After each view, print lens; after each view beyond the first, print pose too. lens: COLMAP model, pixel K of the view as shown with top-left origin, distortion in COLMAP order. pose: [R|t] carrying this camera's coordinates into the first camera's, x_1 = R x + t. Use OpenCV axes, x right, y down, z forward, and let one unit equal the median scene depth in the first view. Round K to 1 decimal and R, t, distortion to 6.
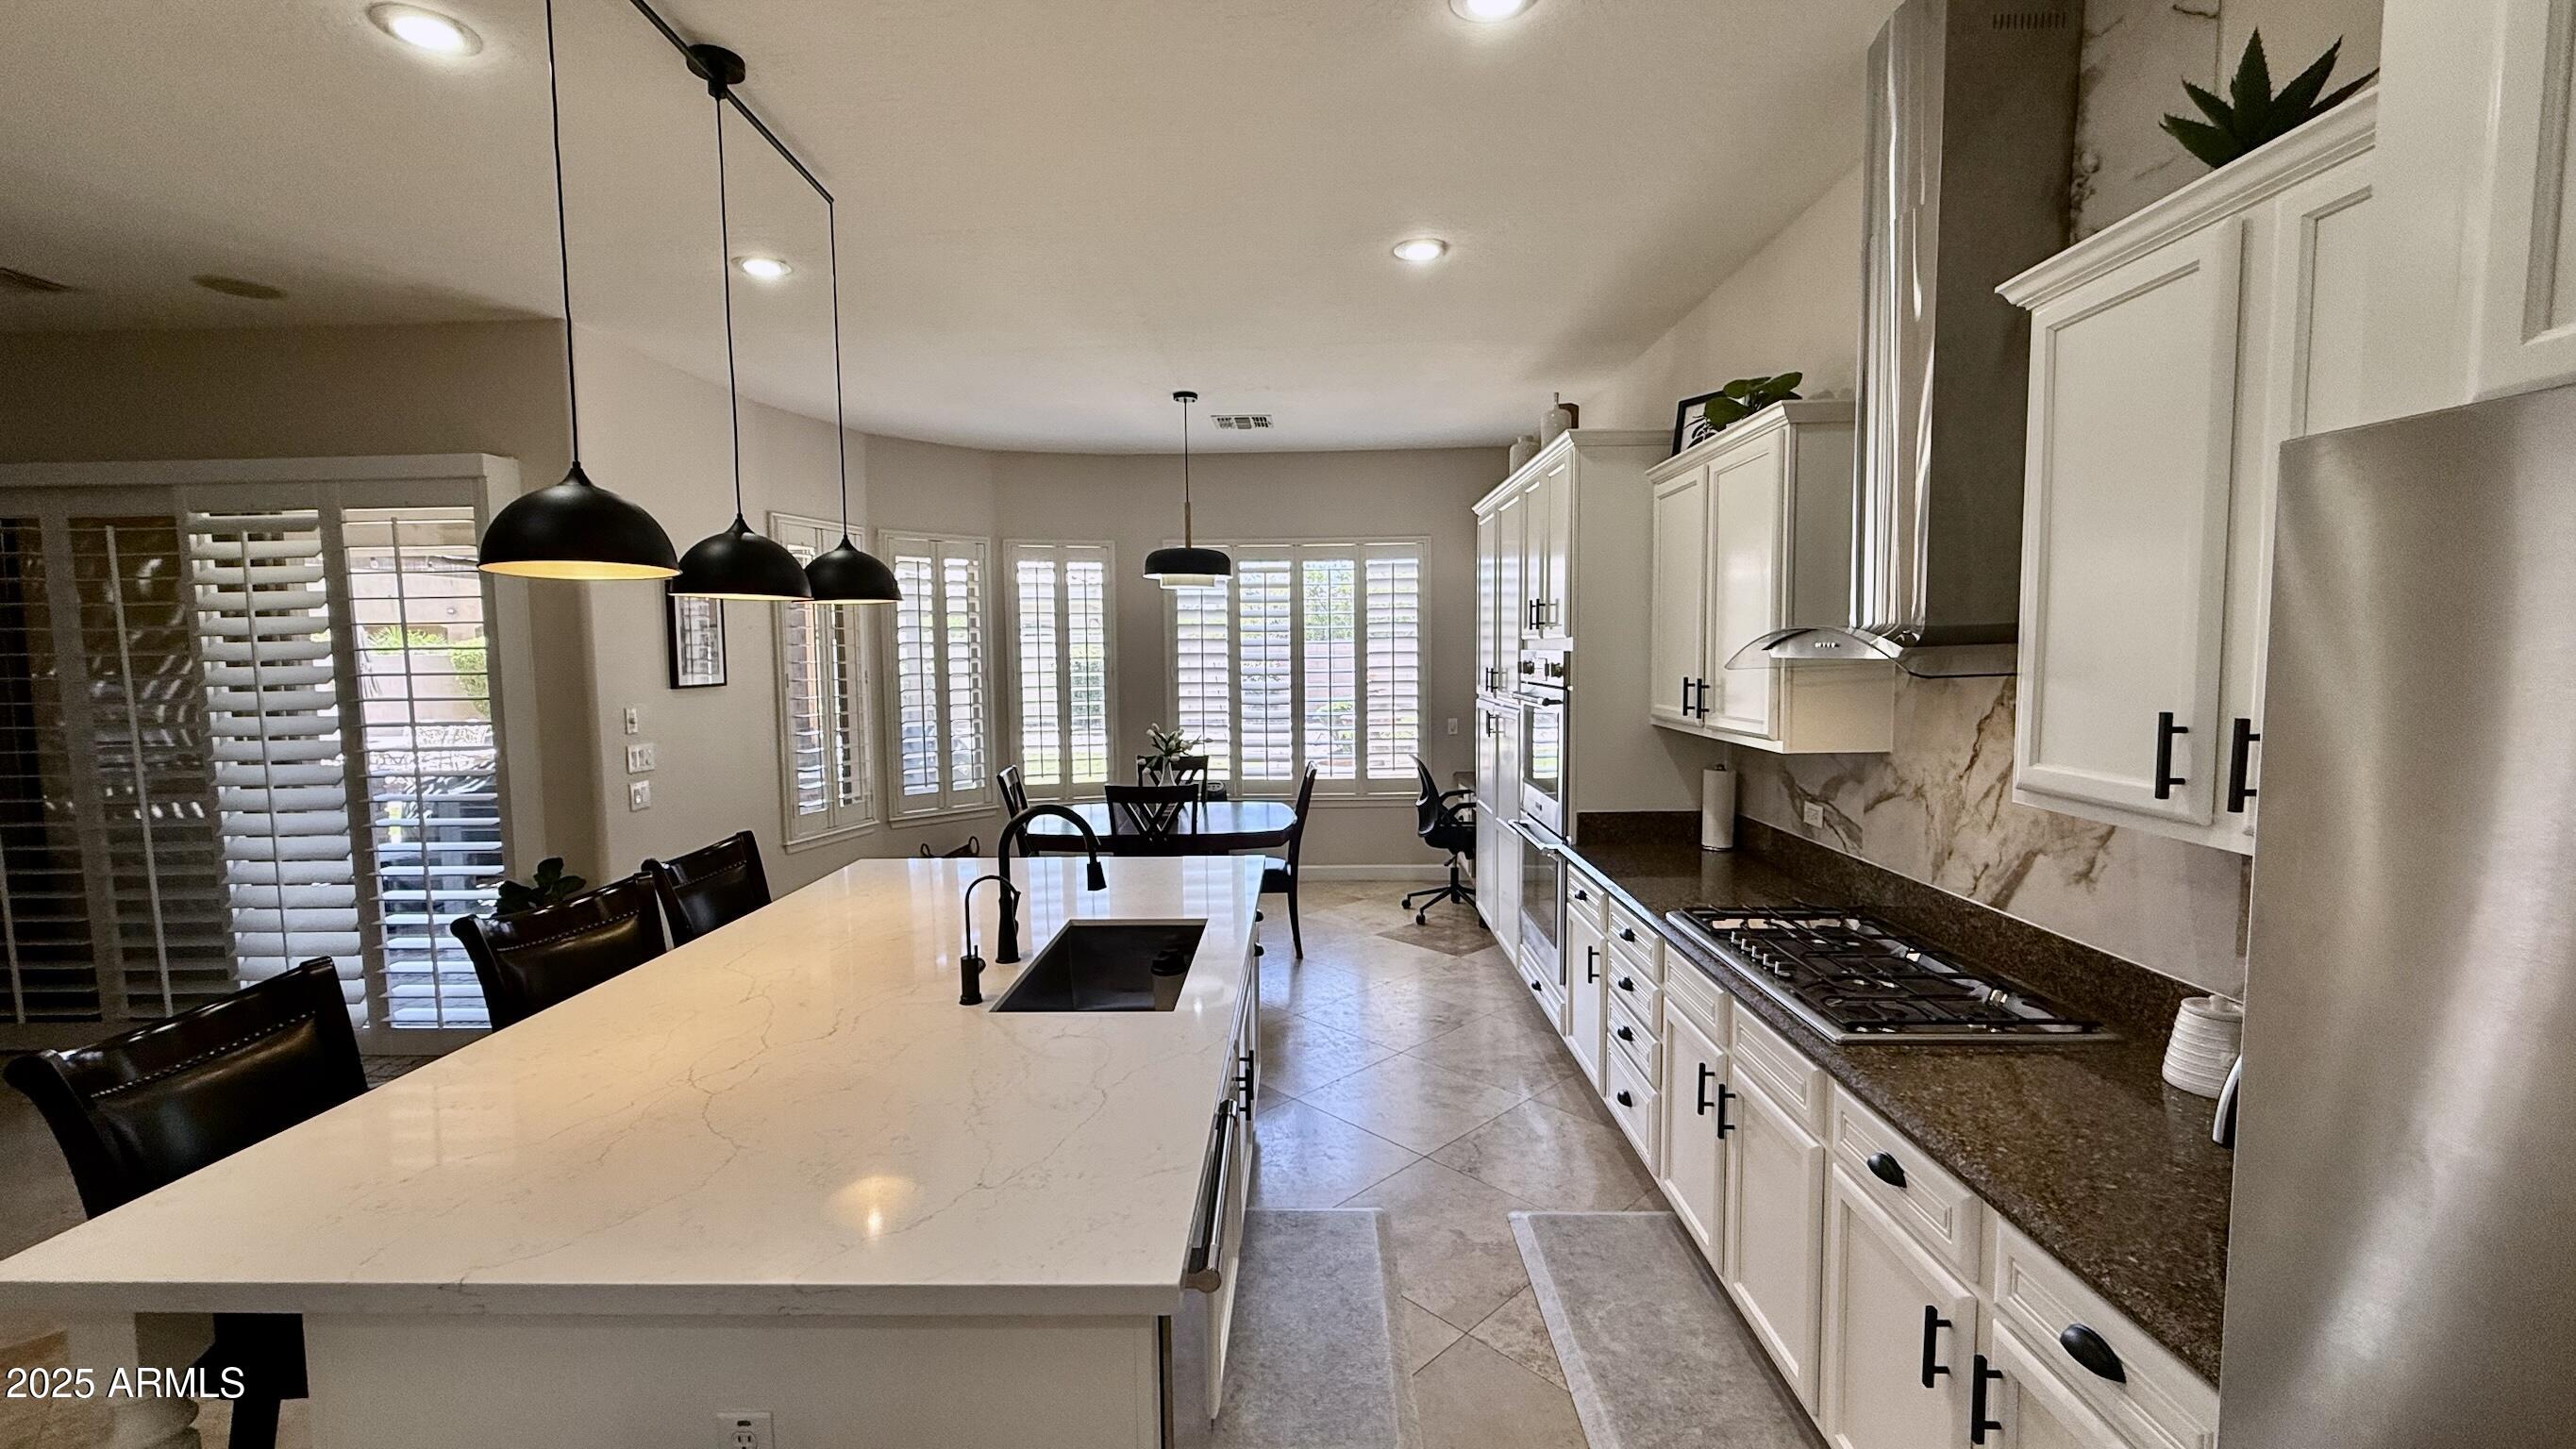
lens RADIAL K [[1010.5, 0, 1288.3], [0, 1010.5, 727.9], [0, 0, 1]] dist [-0.002334, 0.000364]
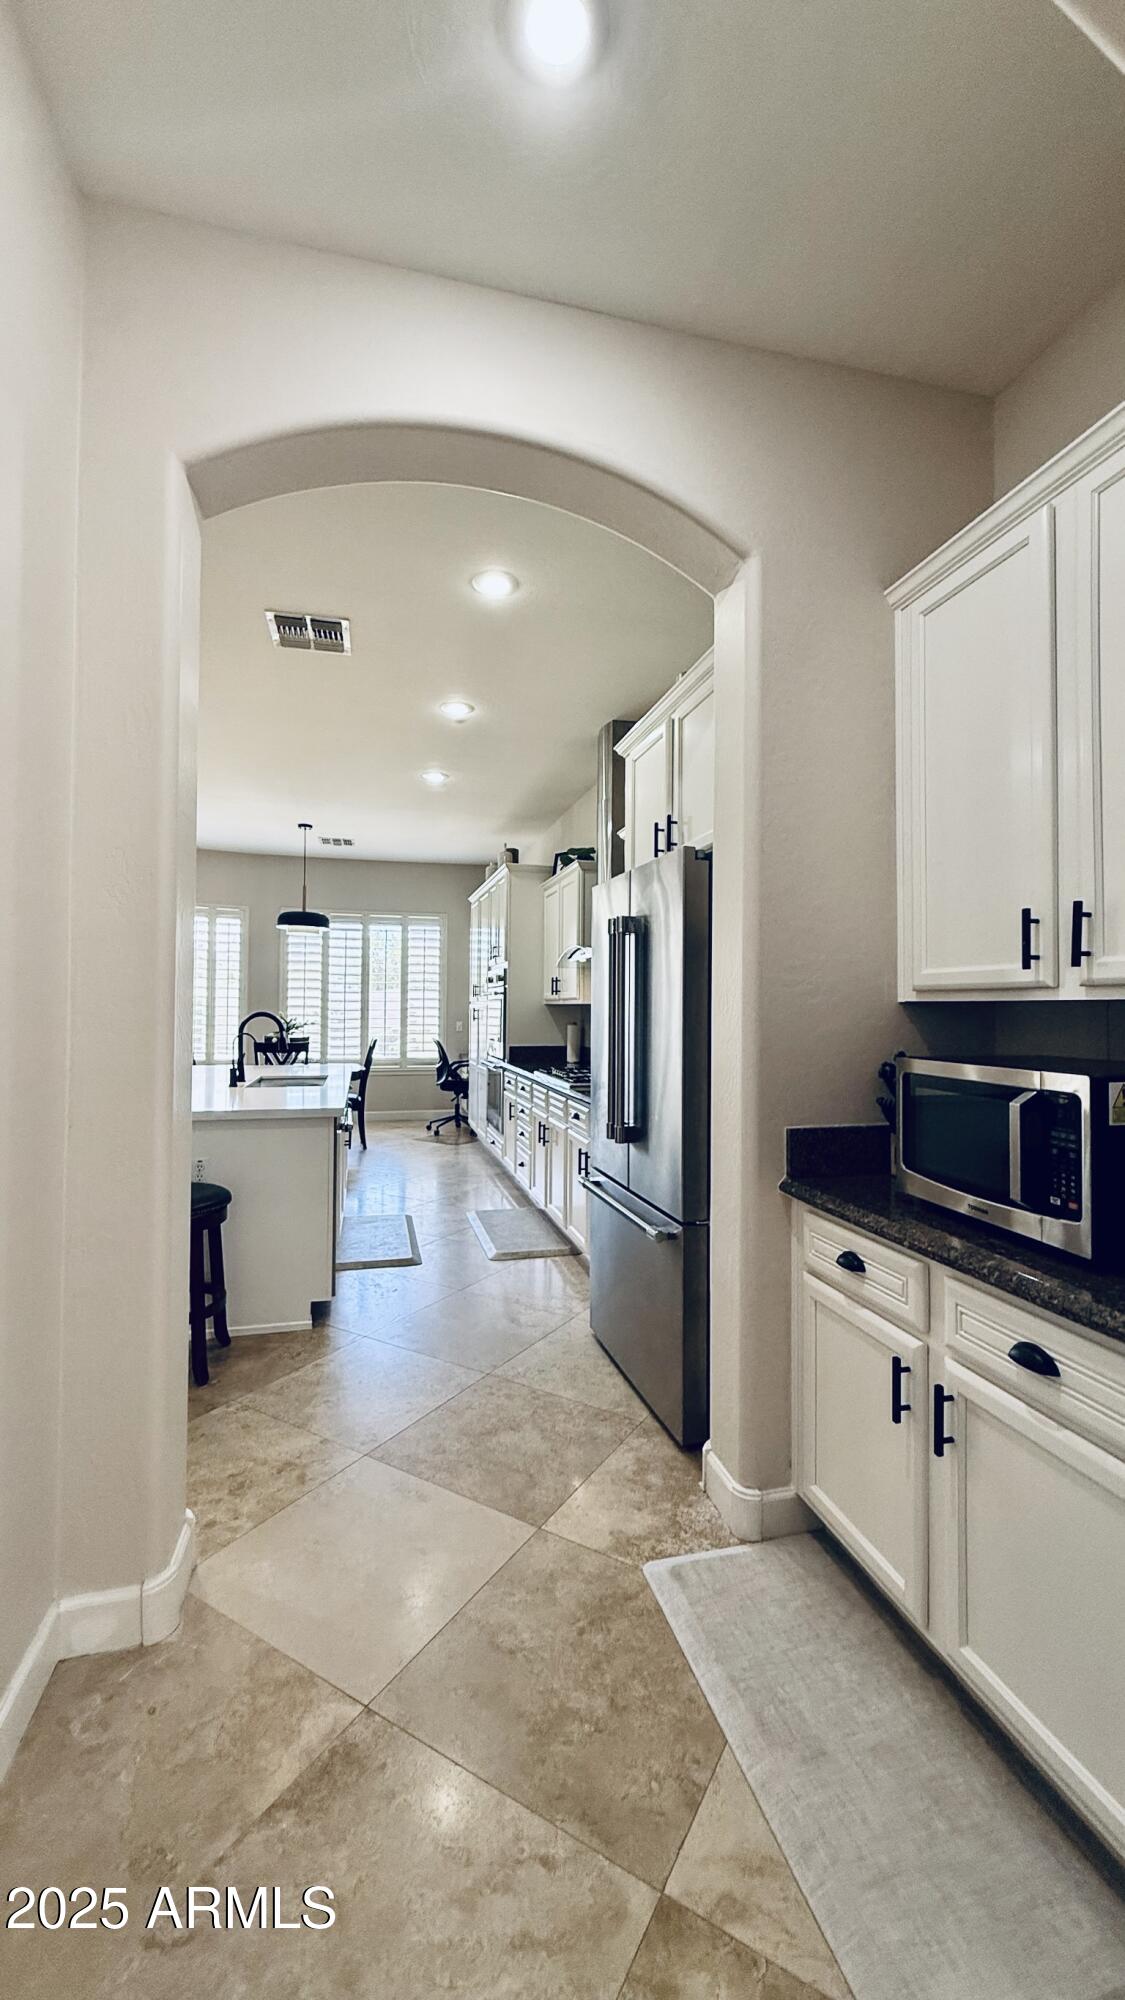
lens RADIAL K [[784.7, 0, 558.2], [0, 784.7, 1004.3], [0, 0, 1]] dist [-0.002334, 0.000364]
pose [[0.965378, 0.023905, 0.259758, -0.022454], [-0.001794, 0.996377, -0.085026, 0.091092], [-0.260849, 0.081616, 0.961923, -0.383428]]
